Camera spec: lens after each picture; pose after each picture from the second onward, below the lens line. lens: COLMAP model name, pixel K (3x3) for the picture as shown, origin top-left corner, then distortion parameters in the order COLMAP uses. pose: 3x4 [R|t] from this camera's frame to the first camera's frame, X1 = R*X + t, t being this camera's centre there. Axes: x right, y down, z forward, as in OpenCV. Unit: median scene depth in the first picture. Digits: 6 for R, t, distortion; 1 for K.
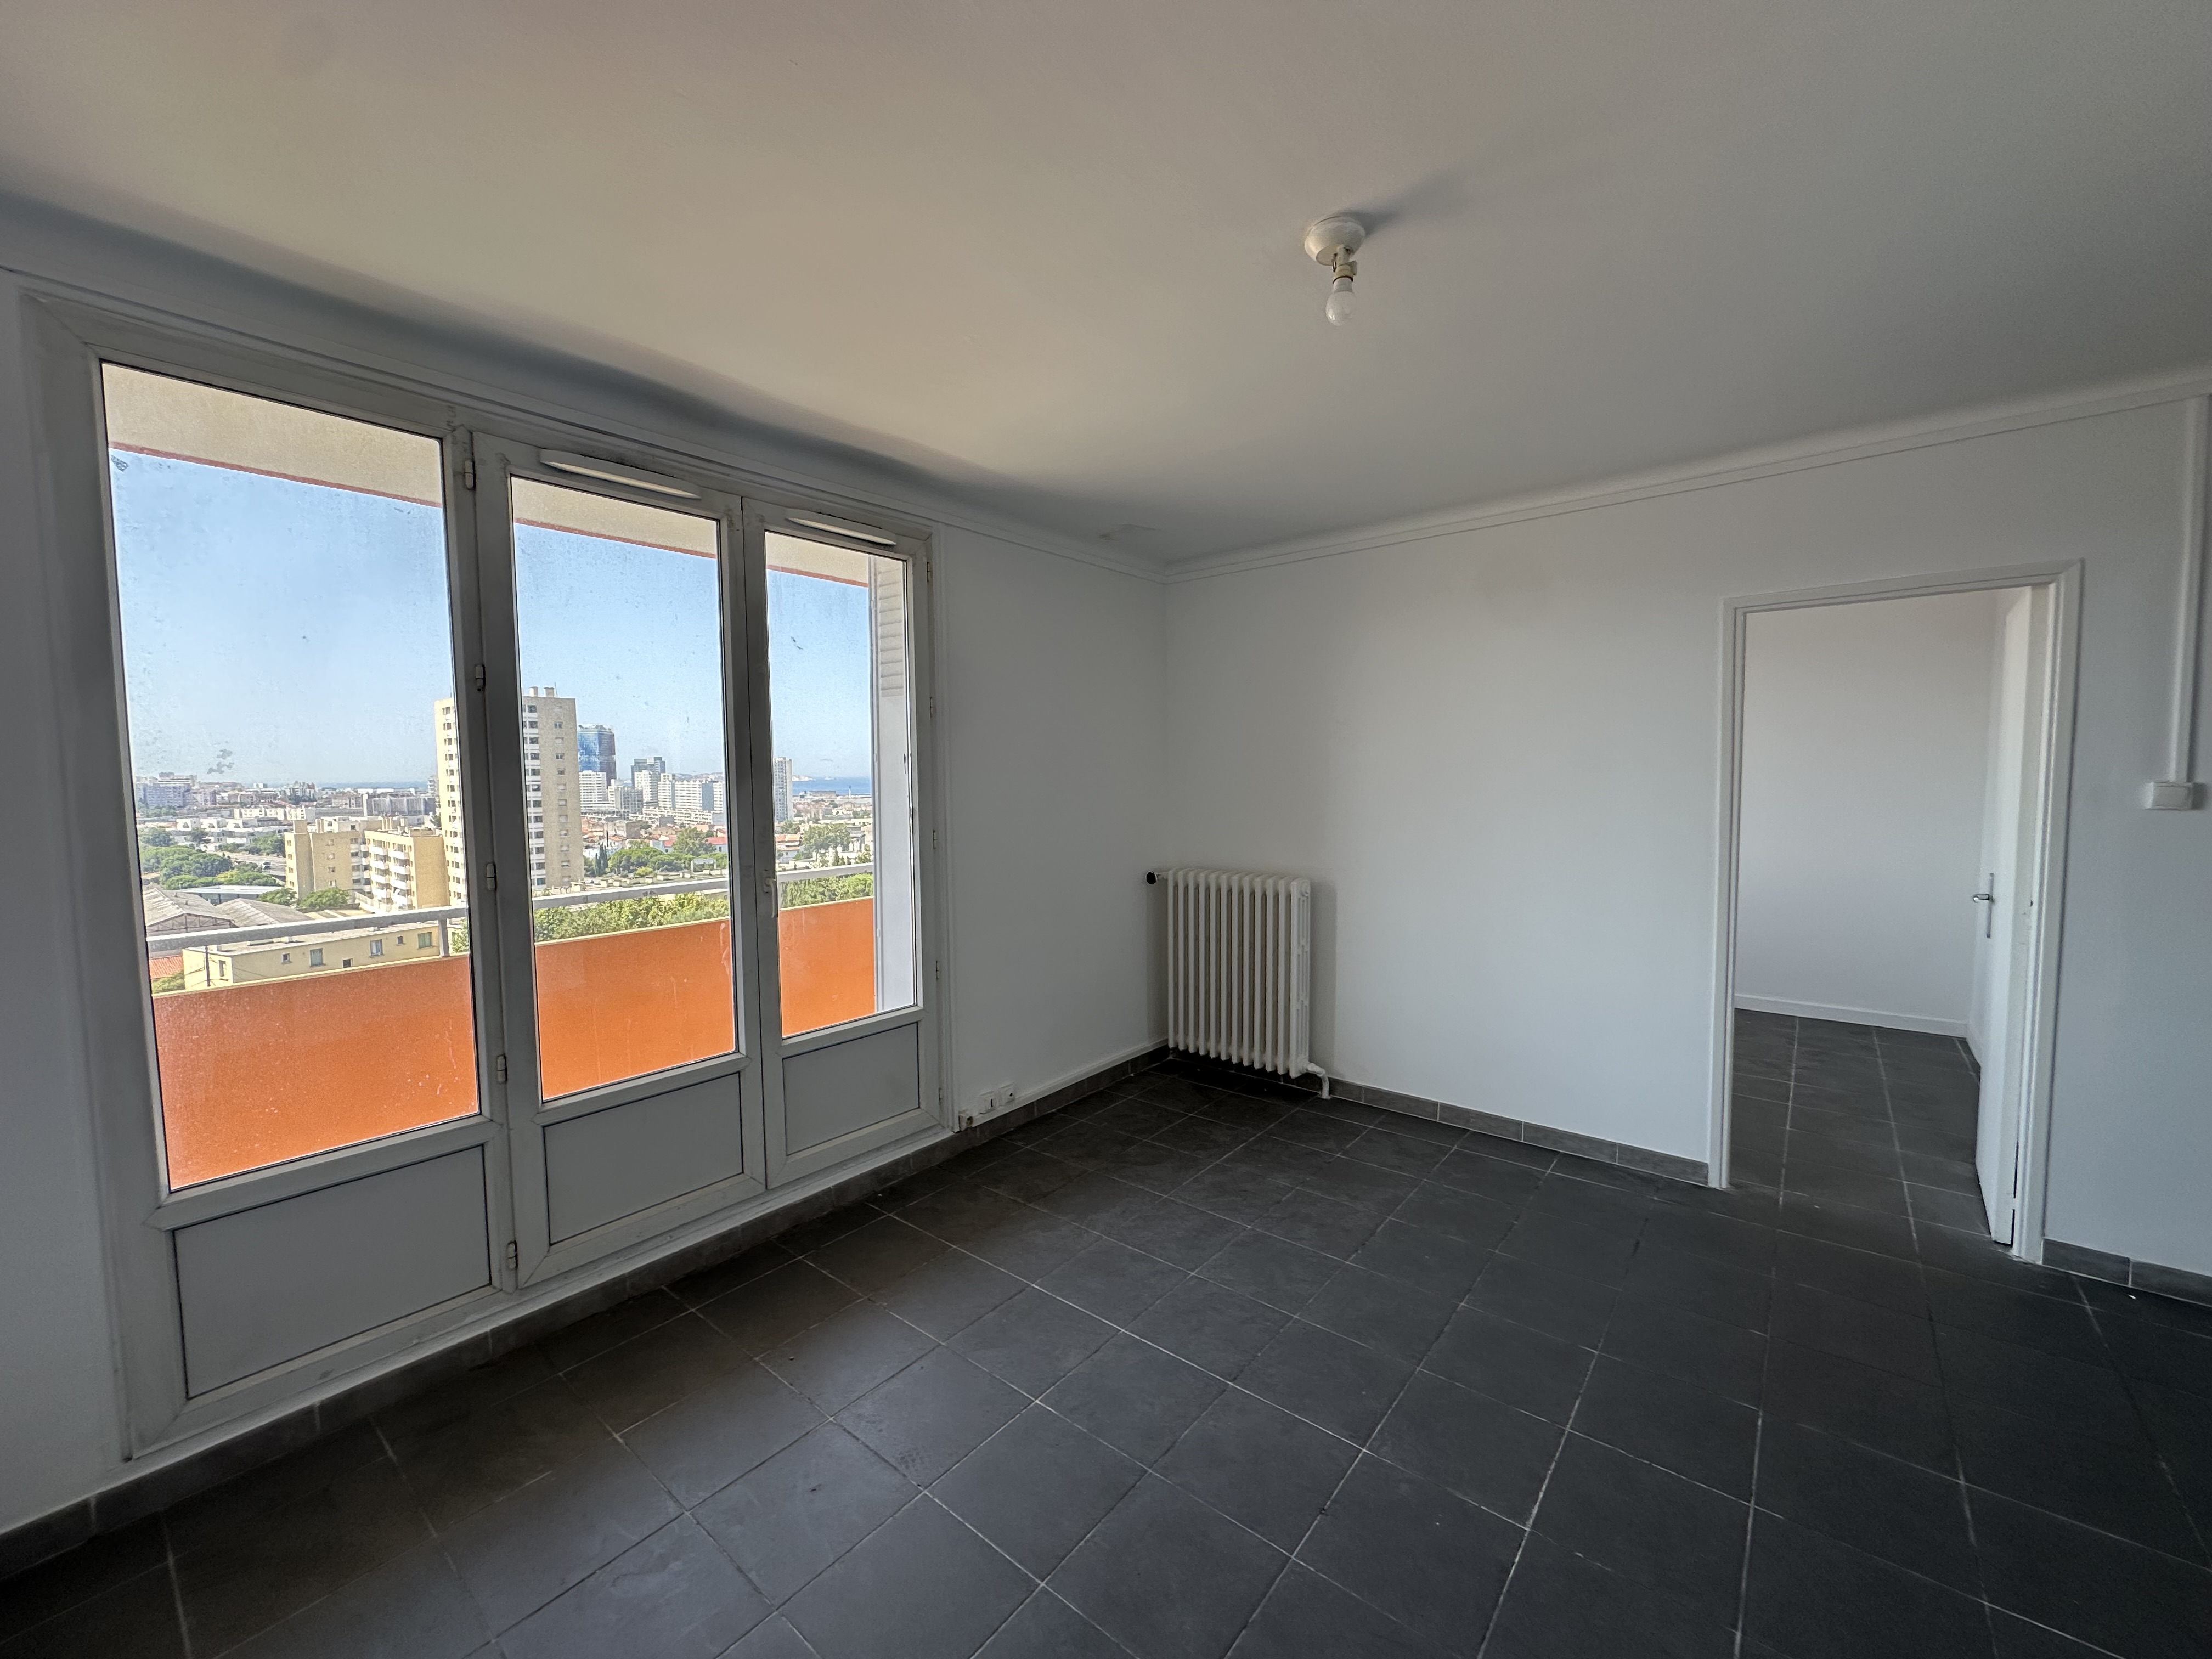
lens RADIAL K [[880.9, 0, 1106.0], [0, 880.9, 829.5], [0, 0, 1]] dist [-0.001819, -0.000321]
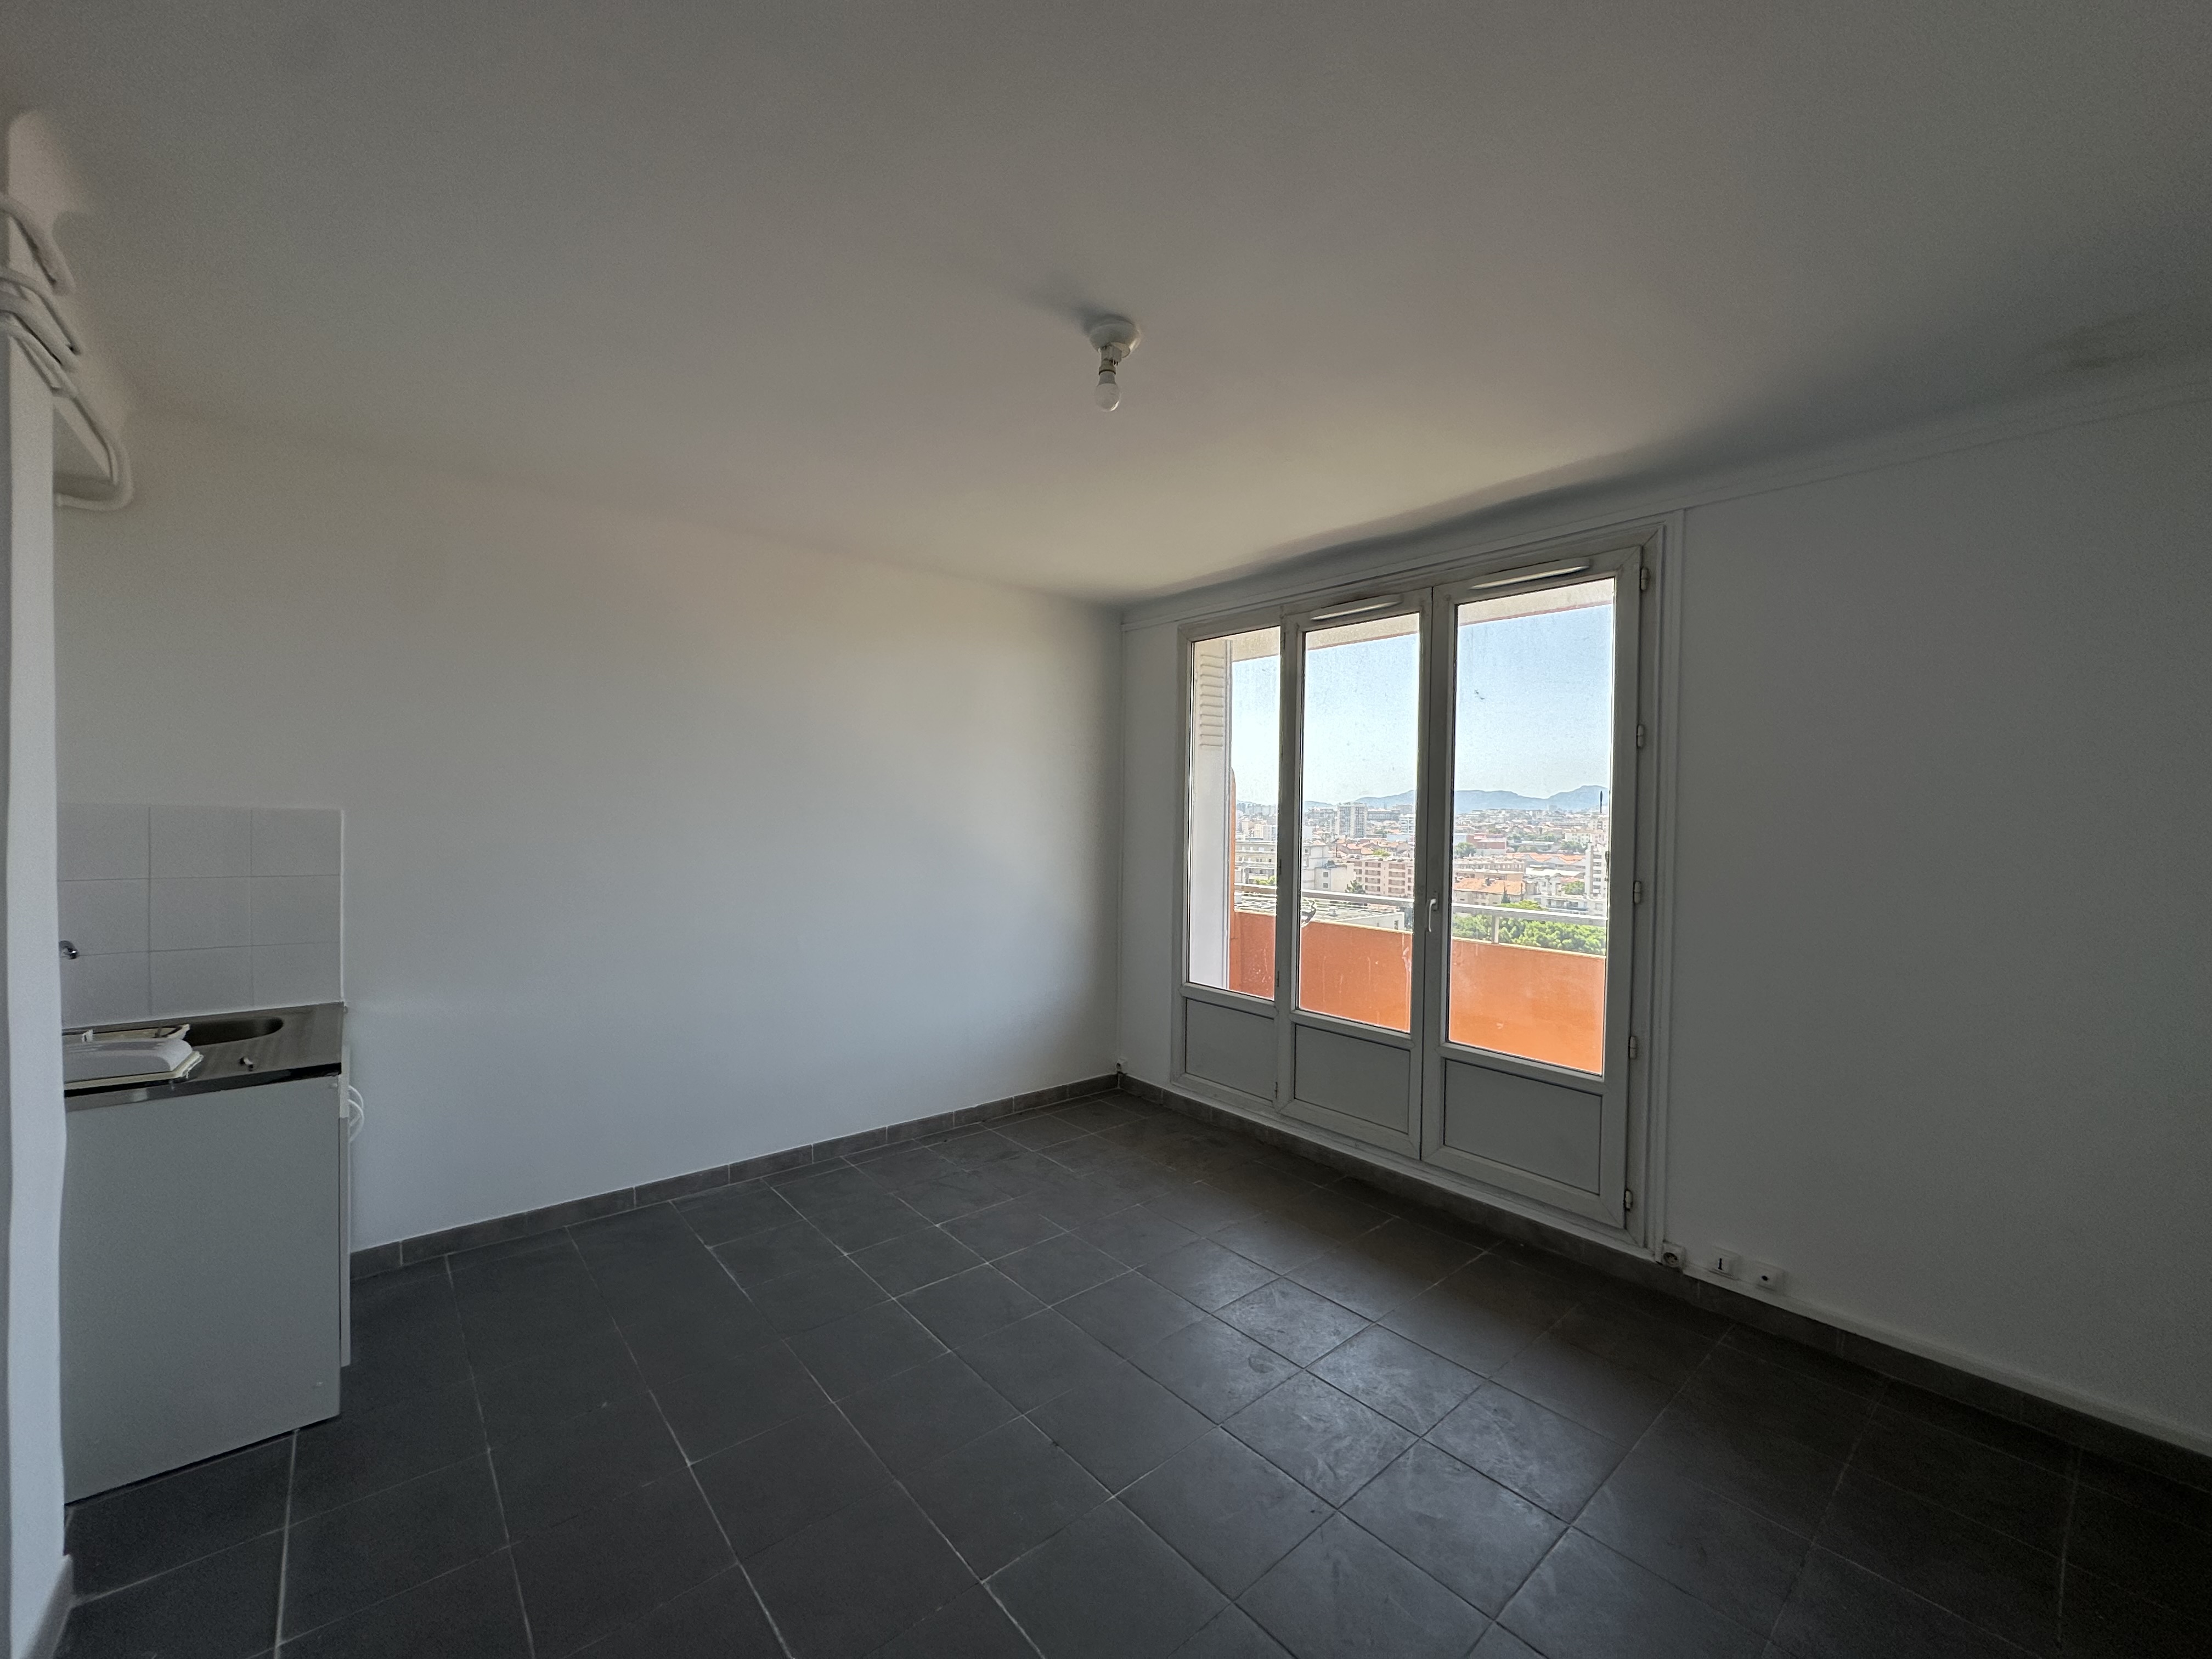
lens RADIAL K [[880.9, 0, 1106.0], [0, 880.9, 829.5], [0, 0, 1]] dist [-0.001819, -0.000321]
pose [[-0.177193, 0.028109, -0.983775, 0.844279], [-0.075167, 0.996286, 0.042006, -0.052928], [0.981301, 0.081390, -0.174422, 0.749385]]
